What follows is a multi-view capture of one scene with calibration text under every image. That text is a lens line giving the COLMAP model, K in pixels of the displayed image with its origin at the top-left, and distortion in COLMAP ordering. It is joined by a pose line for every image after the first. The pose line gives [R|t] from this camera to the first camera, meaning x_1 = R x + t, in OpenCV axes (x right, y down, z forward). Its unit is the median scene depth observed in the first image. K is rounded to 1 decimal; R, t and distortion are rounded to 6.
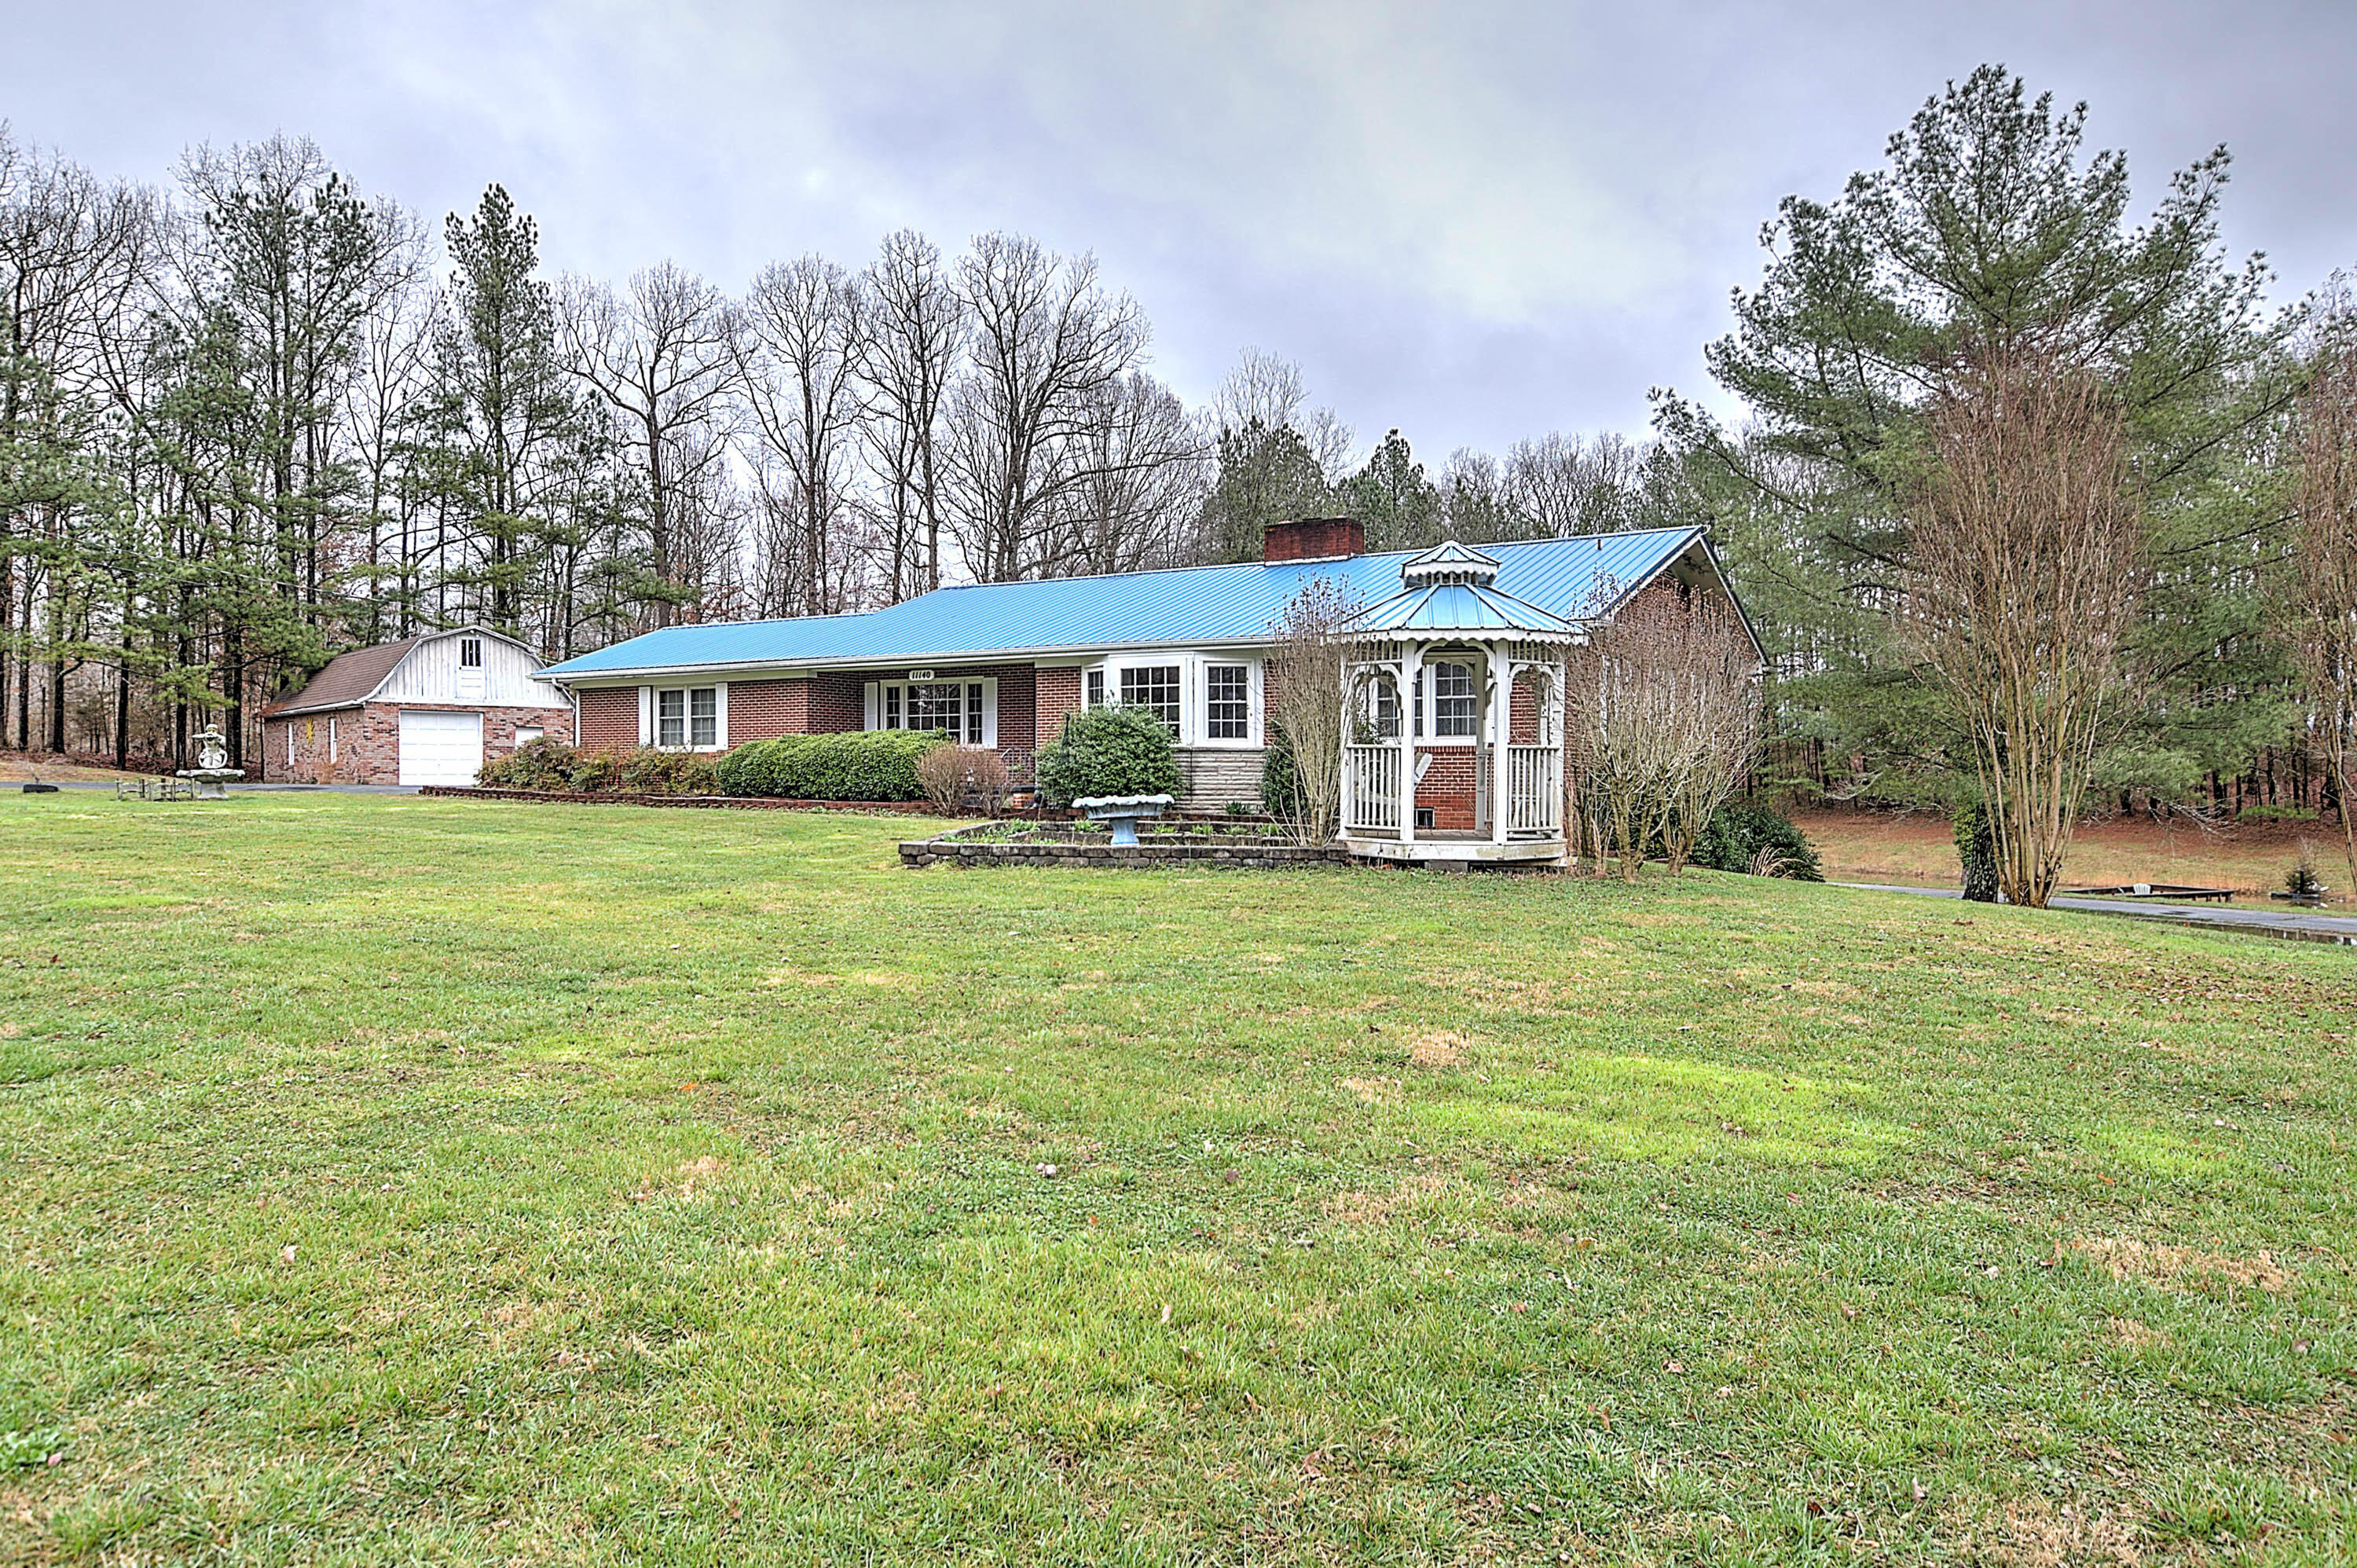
lens RADIAL K [[1631.7, 0, 1178.5], [0, 1631.7, 784.0], [0, 0, 1]] dist [-0.009099, -0.001483]
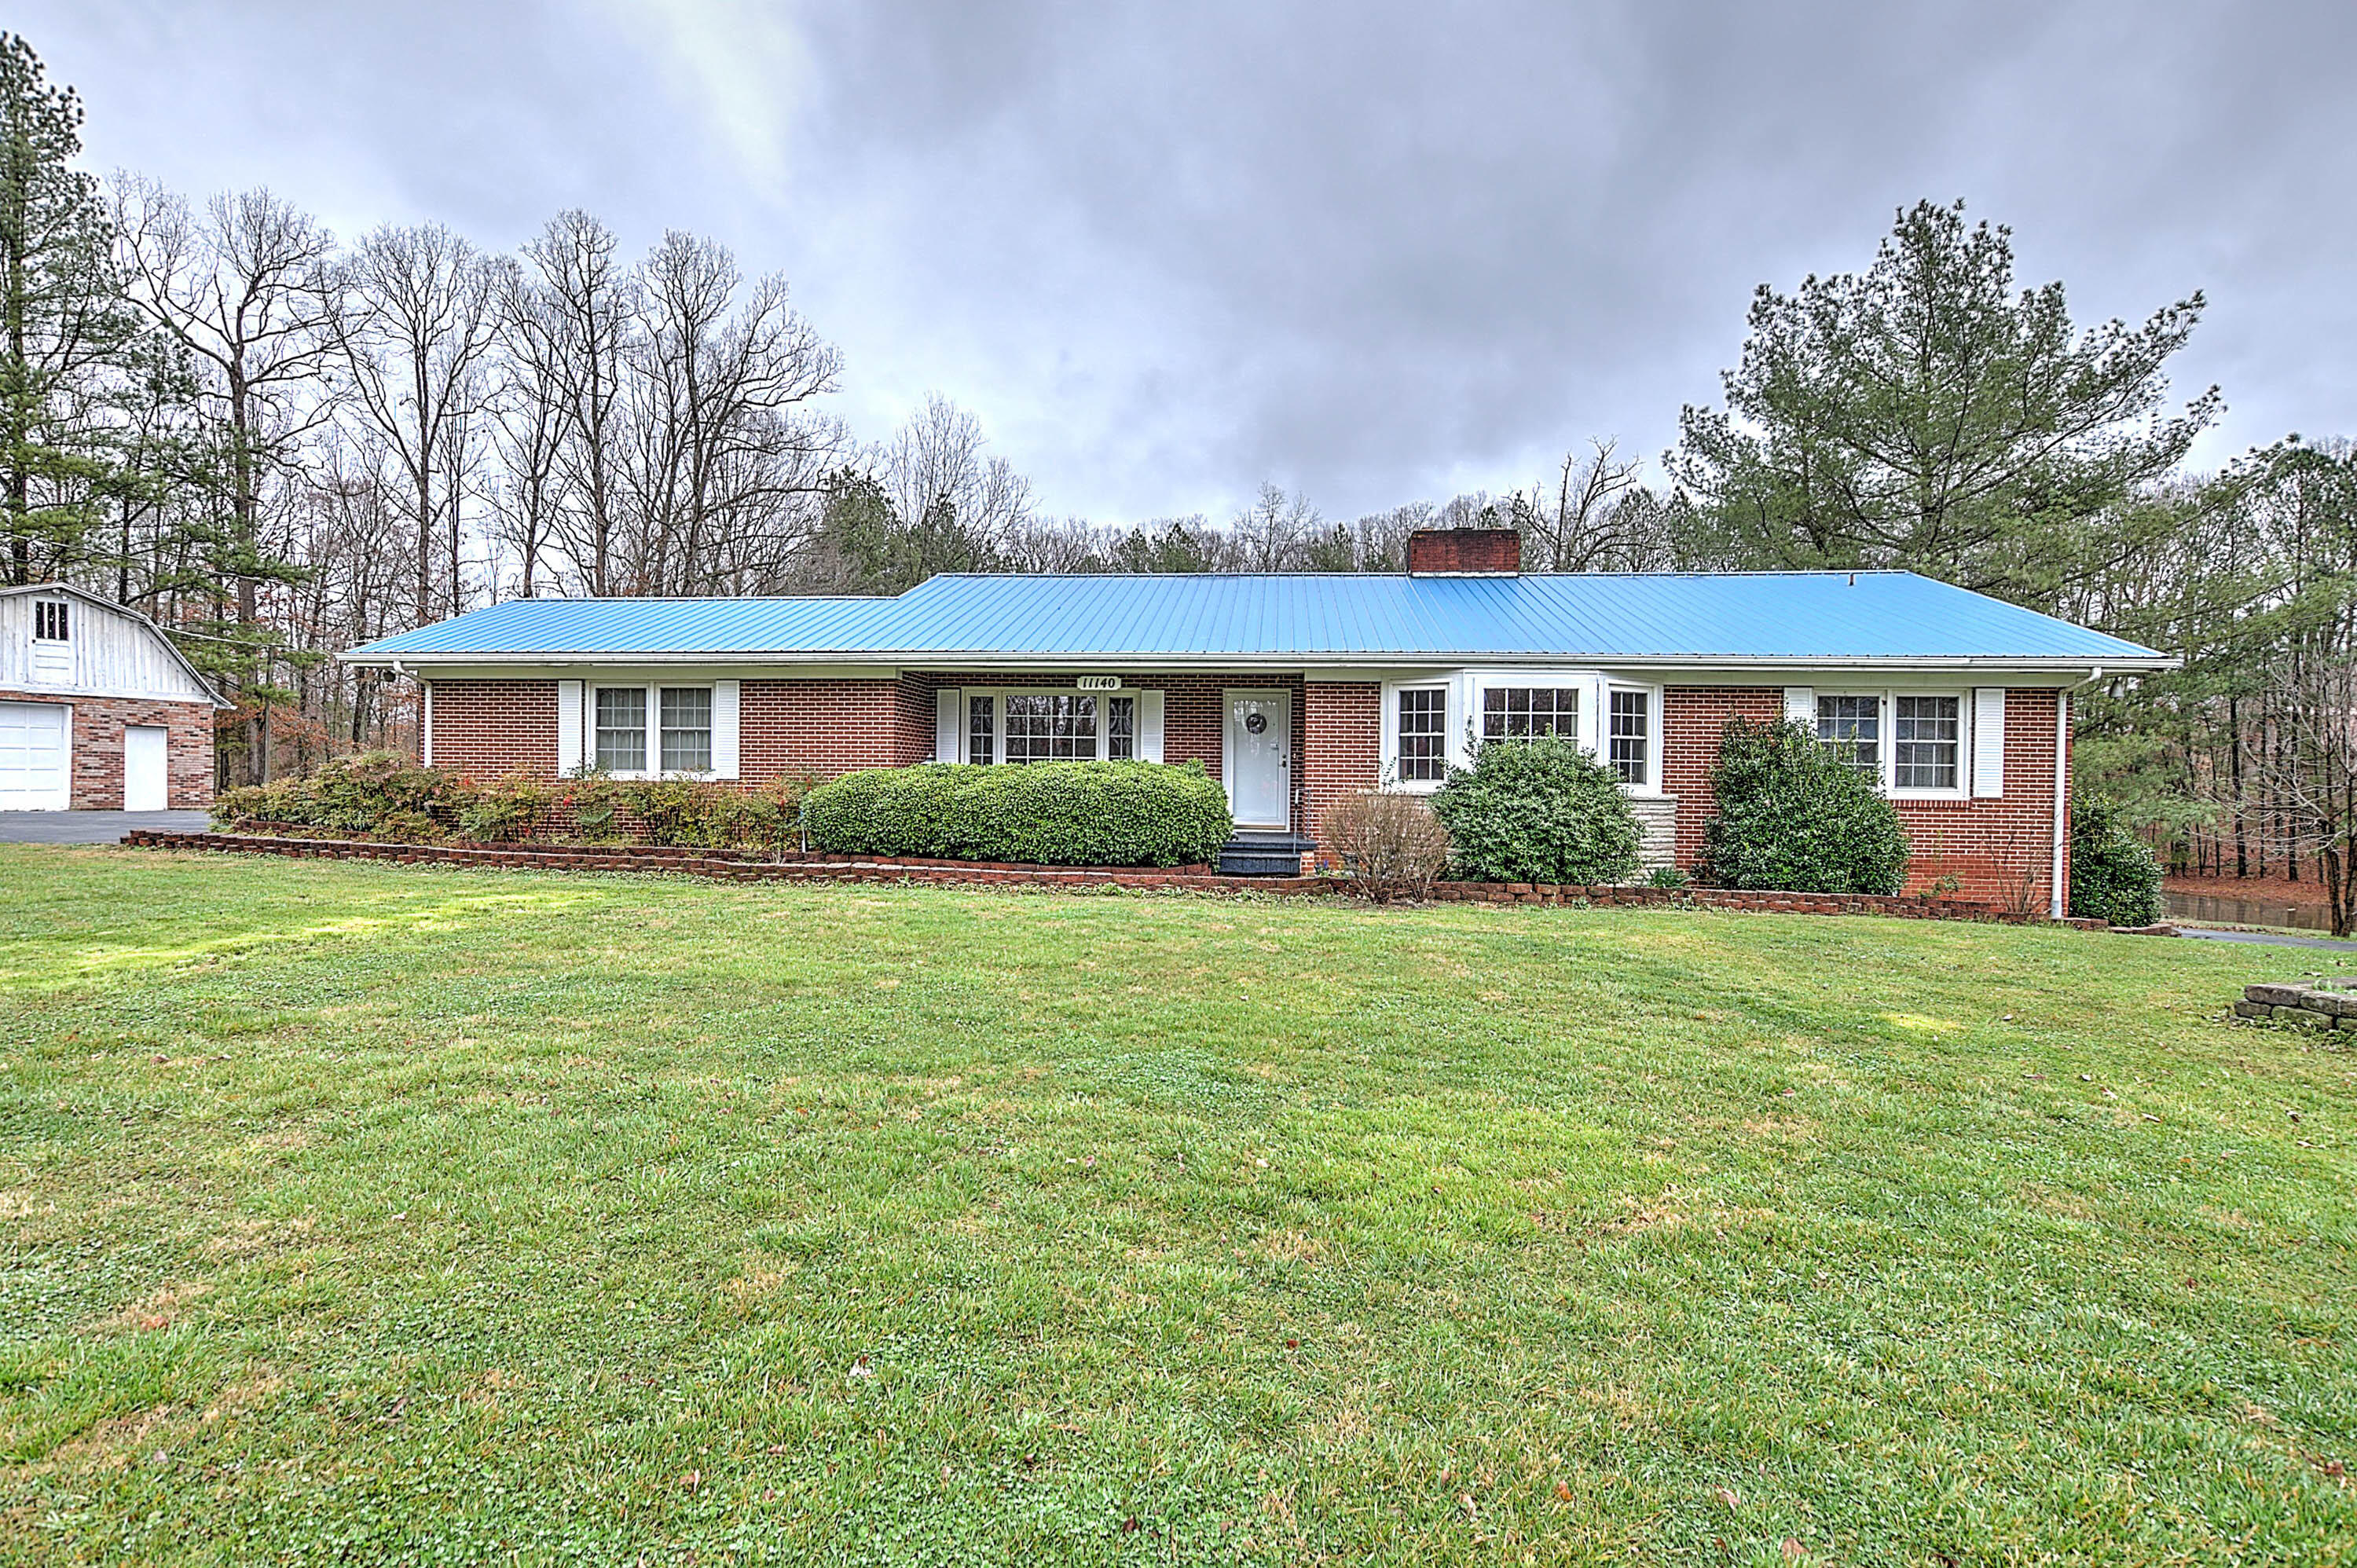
lens RADIAL K [[1198.7, 0, 1178.5], [0, 1198.7, 784.0], [0, 0, 1]] dist [-0.029452, 0.012725]
pose [[0.893714, 0.011554, 0.448488, -0.334652], [-0.011608, 0.999929, -0.002628, -0.019385], [-0.448486, -0.002858, 0.893785, 0.469576]]
